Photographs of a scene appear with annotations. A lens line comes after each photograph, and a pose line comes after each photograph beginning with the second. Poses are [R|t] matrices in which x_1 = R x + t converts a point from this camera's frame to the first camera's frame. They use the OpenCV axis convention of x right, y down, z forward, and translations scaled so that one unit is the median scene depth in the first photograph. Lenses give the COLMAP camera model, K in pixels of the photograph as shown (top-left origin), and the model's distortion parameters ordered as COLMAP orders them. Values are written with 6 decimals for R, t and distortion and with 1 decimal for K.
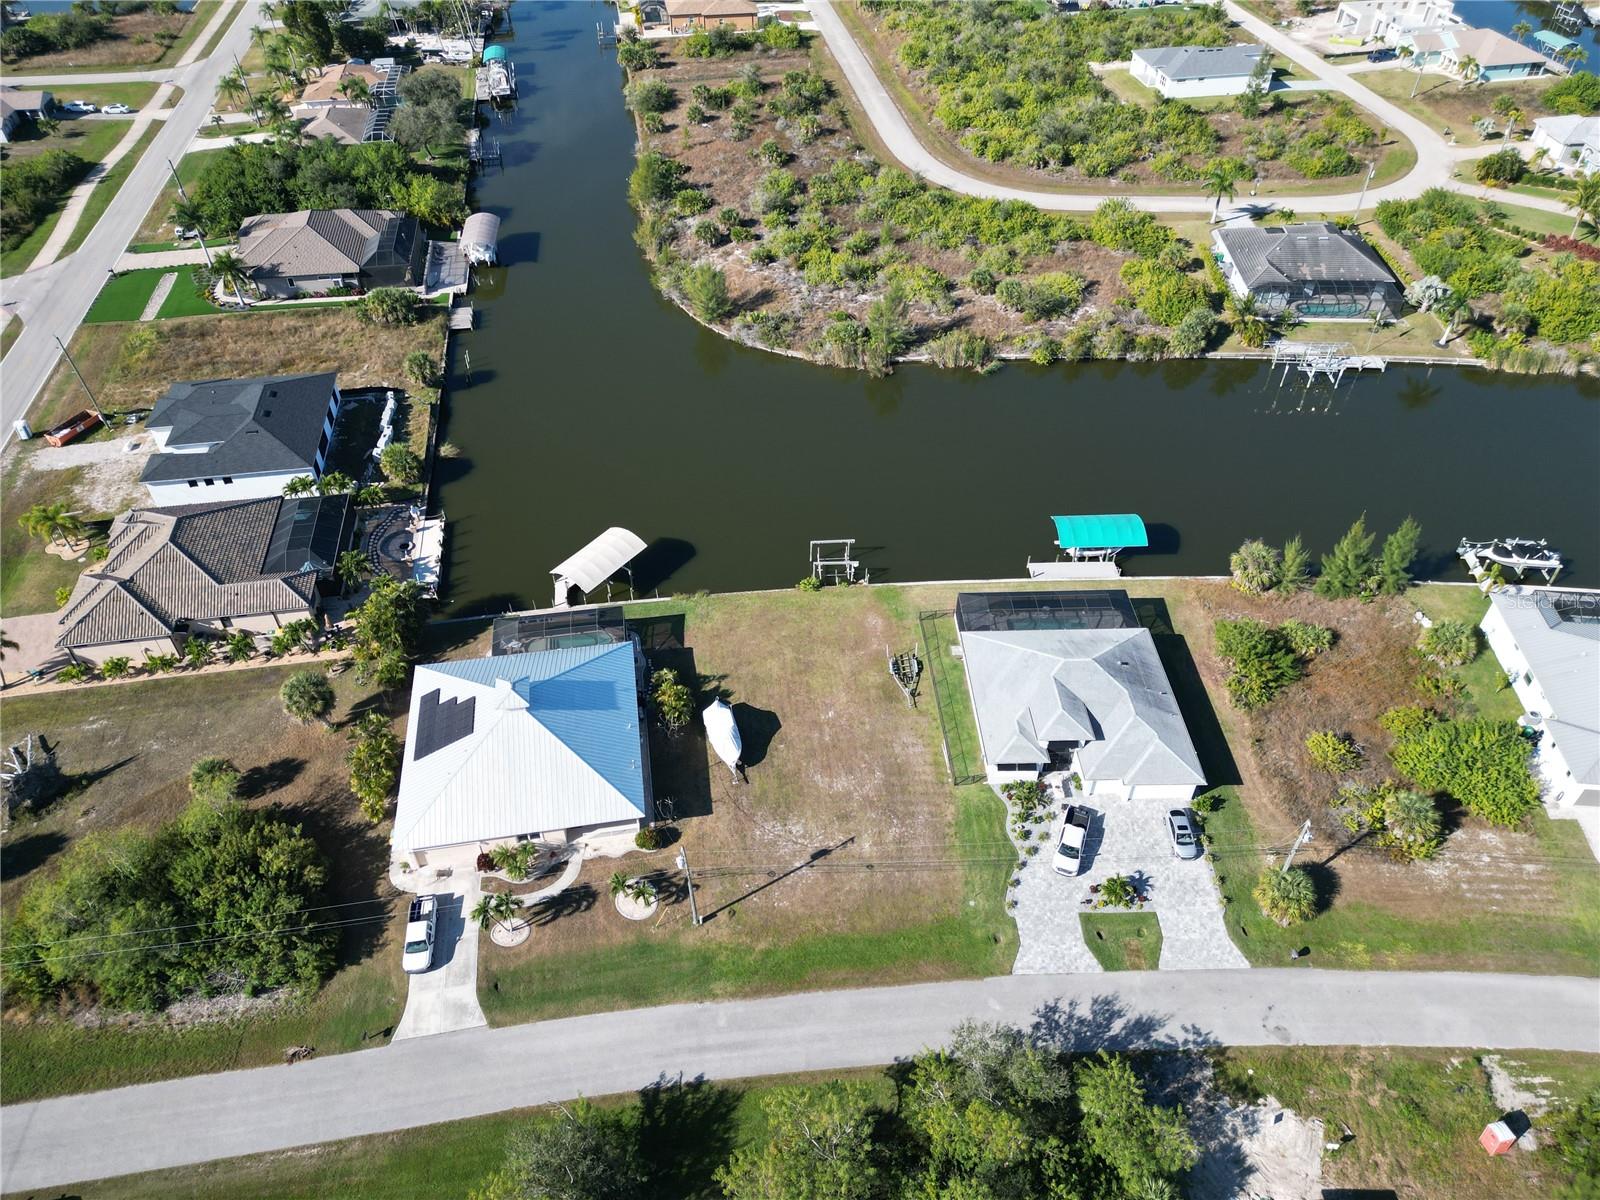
lens RADIAL K [[1116.6, 0, 794.6], [0, 1116.6, 596.9], [0, 0, 1]] dist [0.067103, -0.060599]
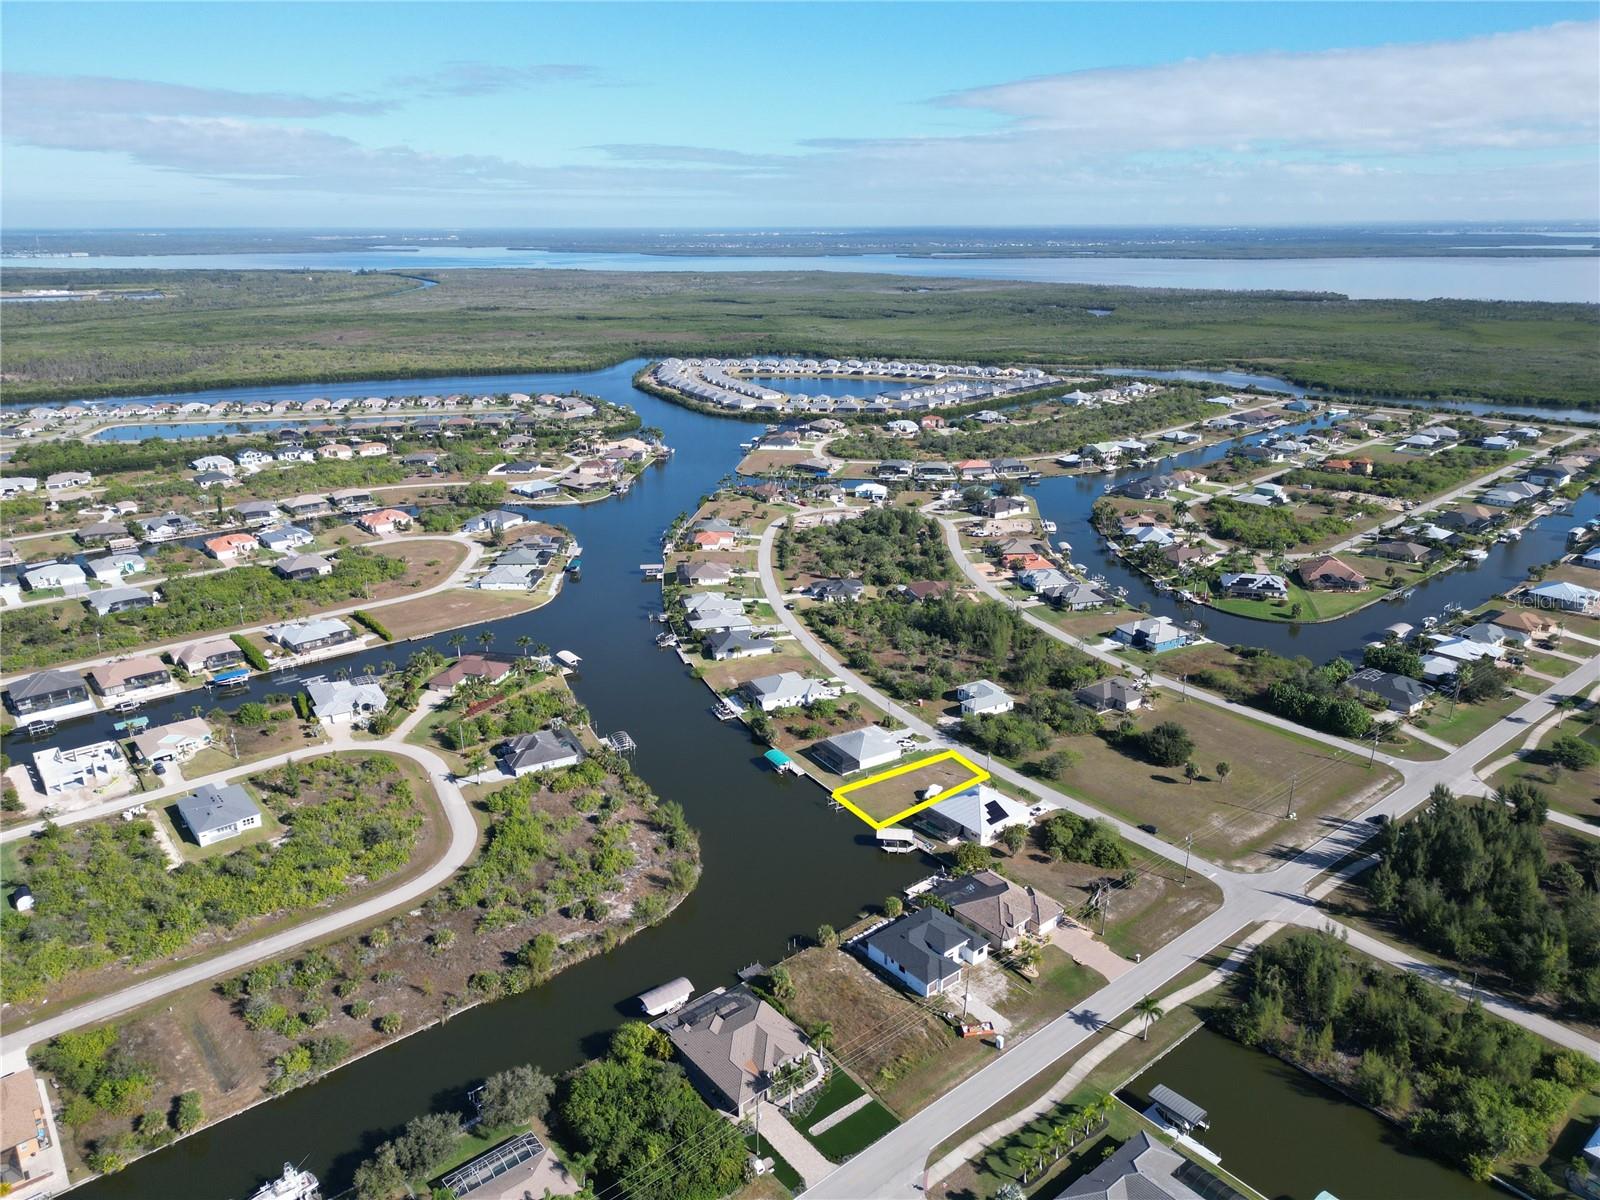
lens RADIAL K [[1113.0, 0, 795.0], [0, 1113.0, 599.0], [0, 0, 1]] dist [0.079358, -0.078451]
pose [[-0.502172, -0.271498, 0.821044, -2.081012], [0.586509, 0.590768, 0.554076, -1.962502], [-0.635477, 0.759791, -0.137431, 1.144884]]
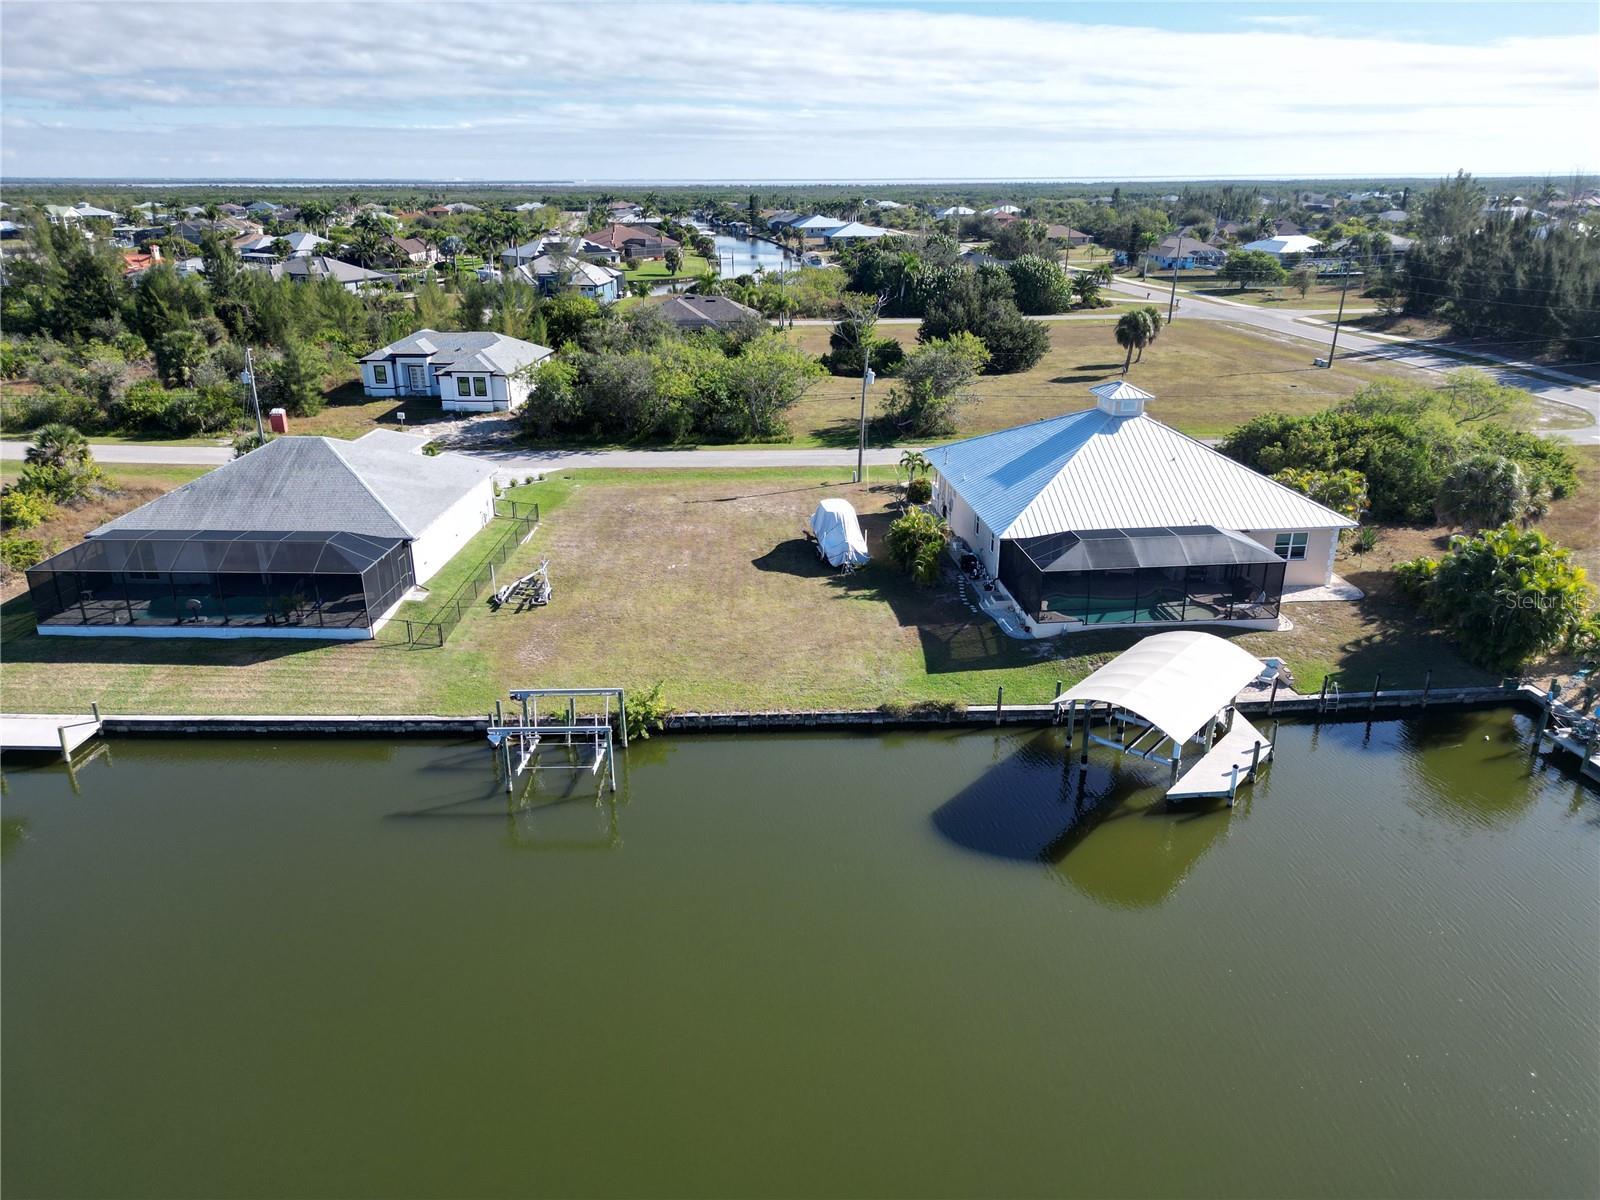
lens RADIAL K [[1116.6, 0, 794.6], [0, 1116.6, 596.9], [0, 0, 1]] dist [0.067103, -0.060599]
pose [[-0.997841, -0.015337, 0.063858, -0.074489], [0.049662, 0.460047, 0.886505, -0.427718], [-0.042974, 0.887762, -0.458292, 1.223324]]
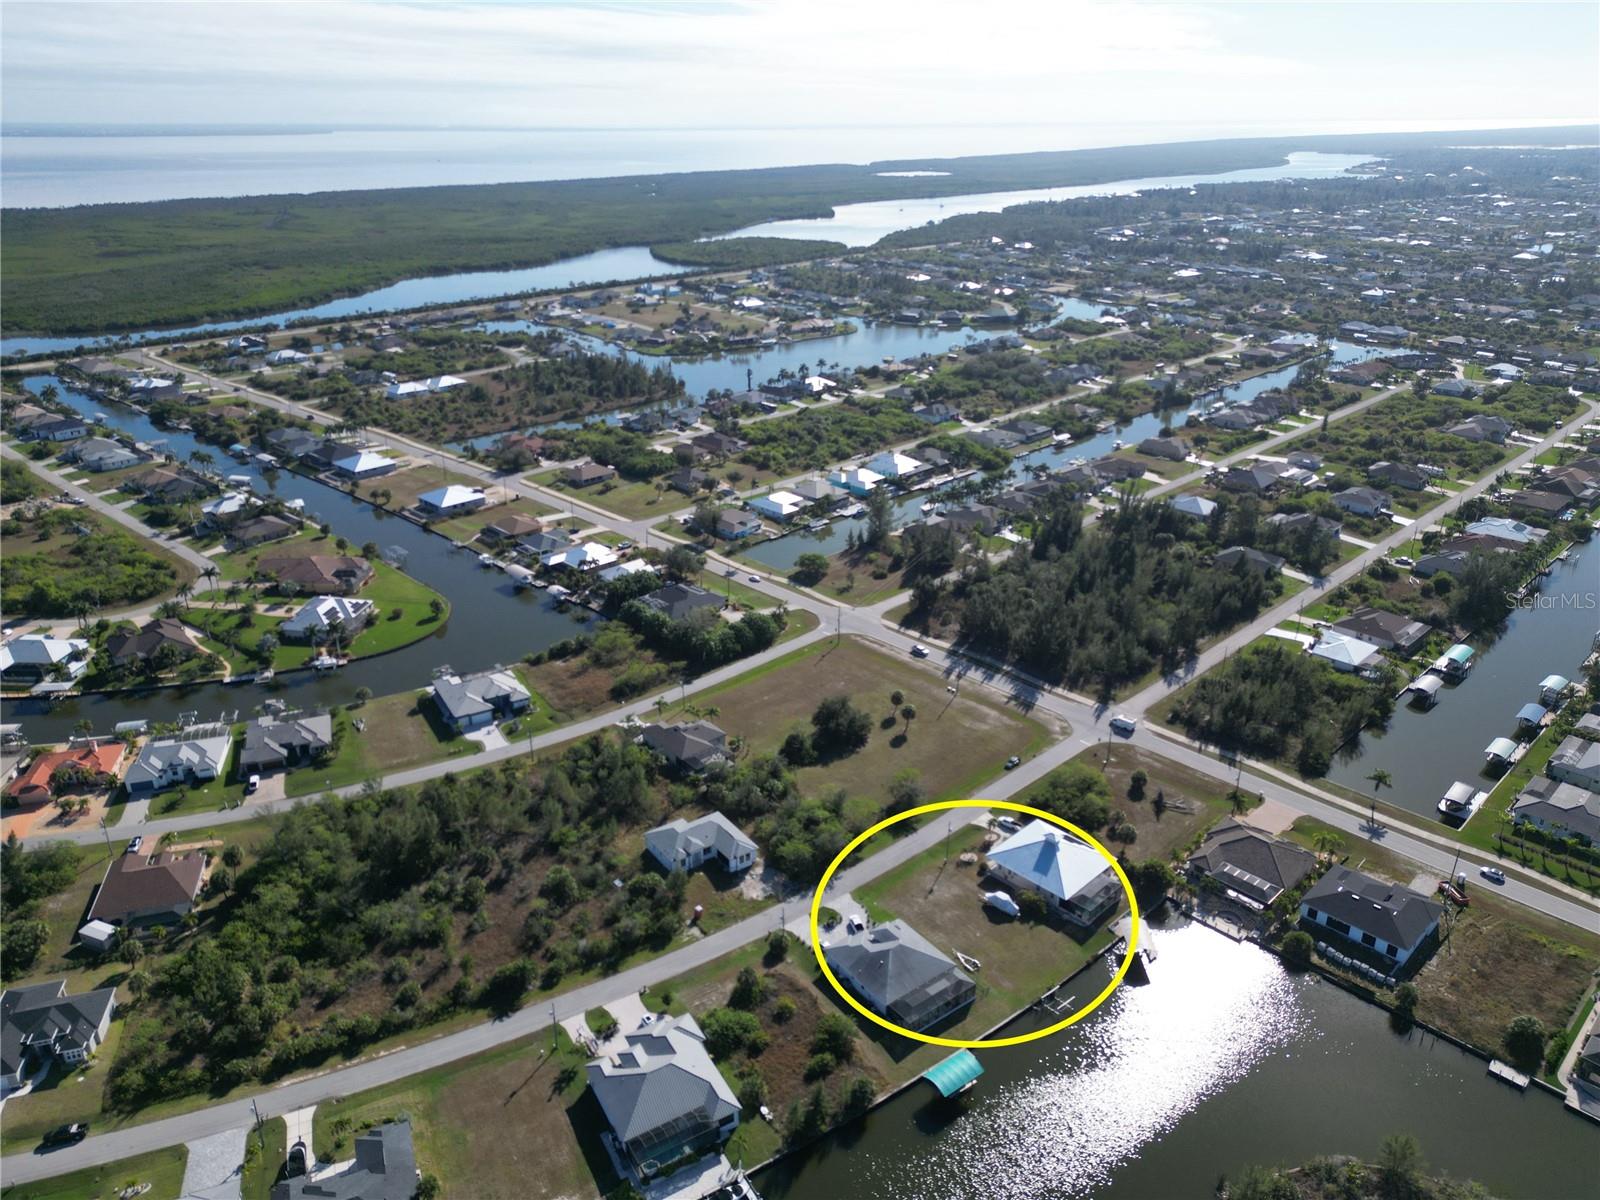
lens RADIAL K [[1107.6, 0, 796.5], [0, 1107.6, 597.9], [0, 0, 1]] dist [0.082707, -0.074300]
pose [[-0.818346, 0.231192, -0.526175, 1.227165], [-0.382320, 0.464588, 0.798743, -1.679913], [0.429117, 0.854815, -0.291804, 0.862578]]
